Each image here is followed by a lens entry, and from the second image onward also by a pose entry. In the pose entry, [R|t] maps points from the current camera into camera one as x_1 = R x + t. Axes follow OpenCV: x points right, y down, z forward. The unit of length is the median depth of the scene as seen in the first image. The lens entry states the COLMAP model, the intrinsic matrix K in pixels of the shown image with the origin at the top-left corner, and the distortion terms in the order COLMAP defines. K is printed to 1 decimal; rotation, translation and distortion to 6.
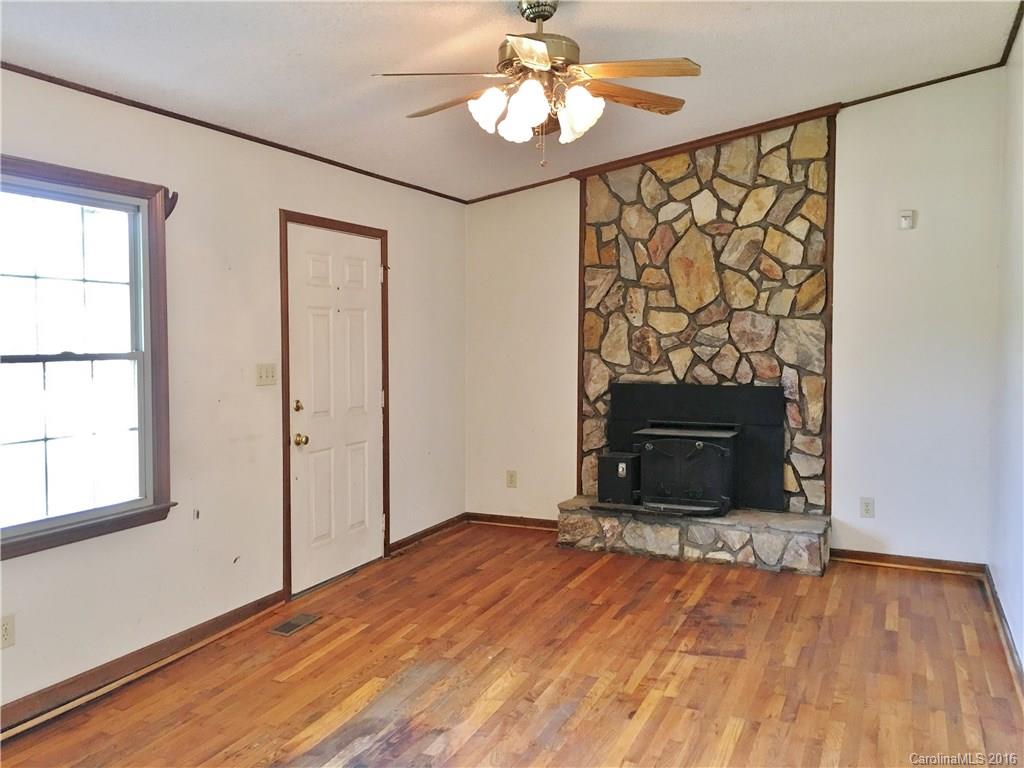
lens RADIAL K [[876.6, 0, 513.5], [0, 876.6, 382.3], [0, 0, 1]] dist [0.067031, -0.076605]
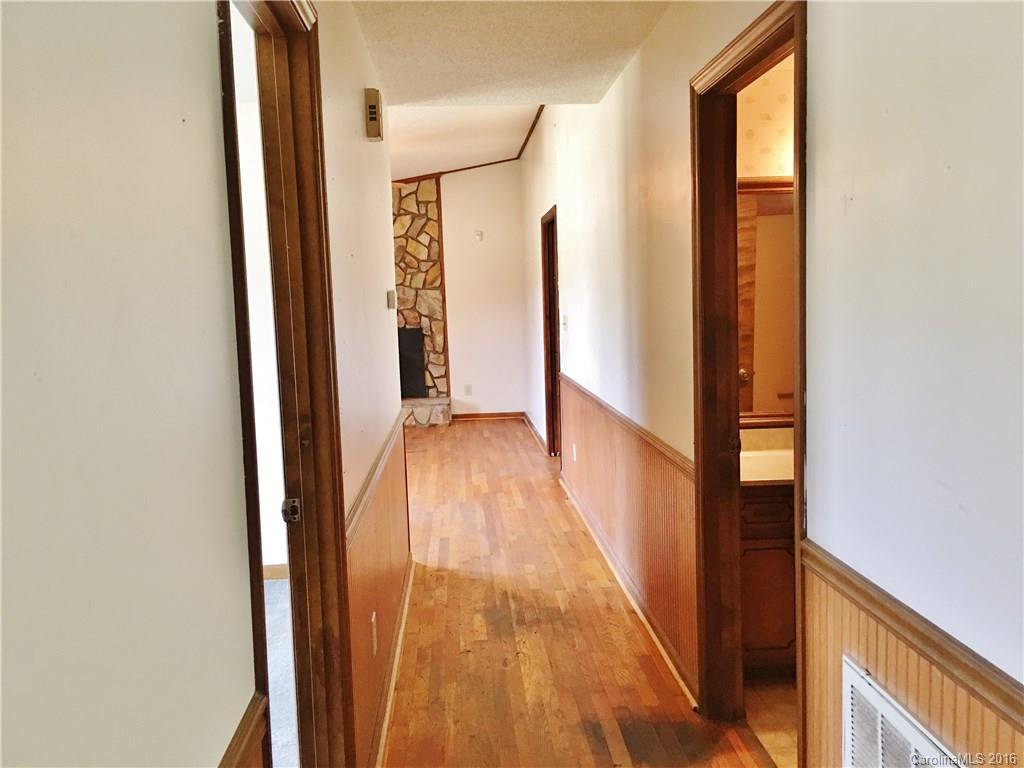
lens RADIAL K [[876.6, 0, 506.6], [0, 876.6, 382.9], [0, 0, 1]] dist [0.067031, -0.076605]
pose [[0.887810, -0.074046, 0.454214, -0.359053], [0.057327, 0.997078, 0.050492, 0.036375], [-0.456626, -0.018789, 0.889460, -0.666233]]
